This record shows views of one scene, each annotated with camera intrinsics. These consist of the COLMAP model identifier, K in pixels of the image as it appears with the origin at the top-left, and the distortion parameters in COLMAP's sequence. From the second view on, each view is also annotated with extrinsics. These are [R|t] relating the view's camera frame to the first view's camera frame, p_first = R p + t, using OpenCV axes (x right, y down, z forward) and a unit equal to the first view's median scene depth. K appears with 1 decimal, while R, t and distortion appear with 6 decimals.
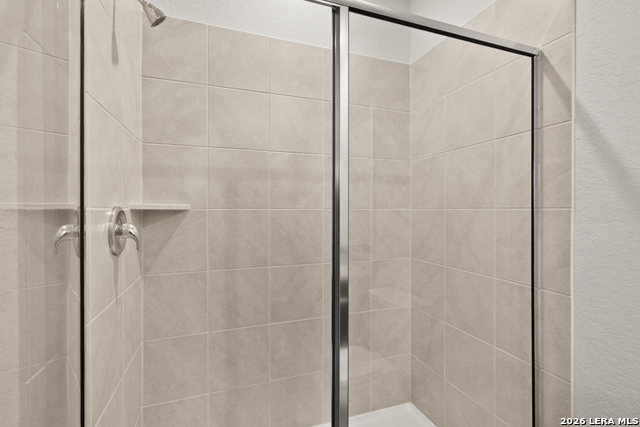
lens RADIAL K [[294.1, 0, 319.8], [0, 294.1, 207.9], [0, 0, 1]] dist [-0.003810, 0.000787]
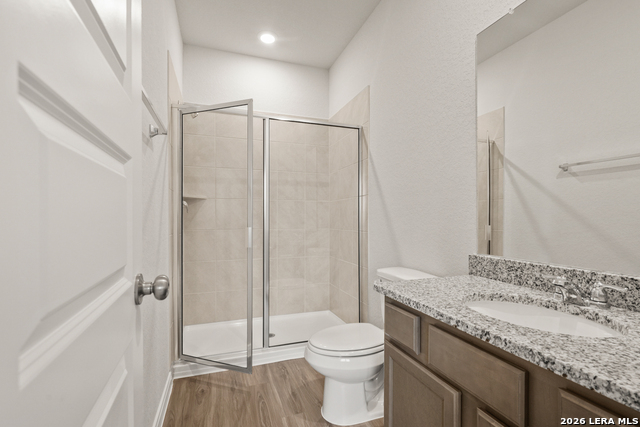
lens RADIAL K [[294.1, 0, 319.8], [0, 294.1, 214.7], [0, 0, 1]] dist [-0.003810, 0.000787]
pose [[0.999825, 0.001524, -0.018627, 0.315871], [-0.001592, 0.999992, -0.003659, 0.103052], [0.018621, 0.003688, 0.999820, -0.853717]]
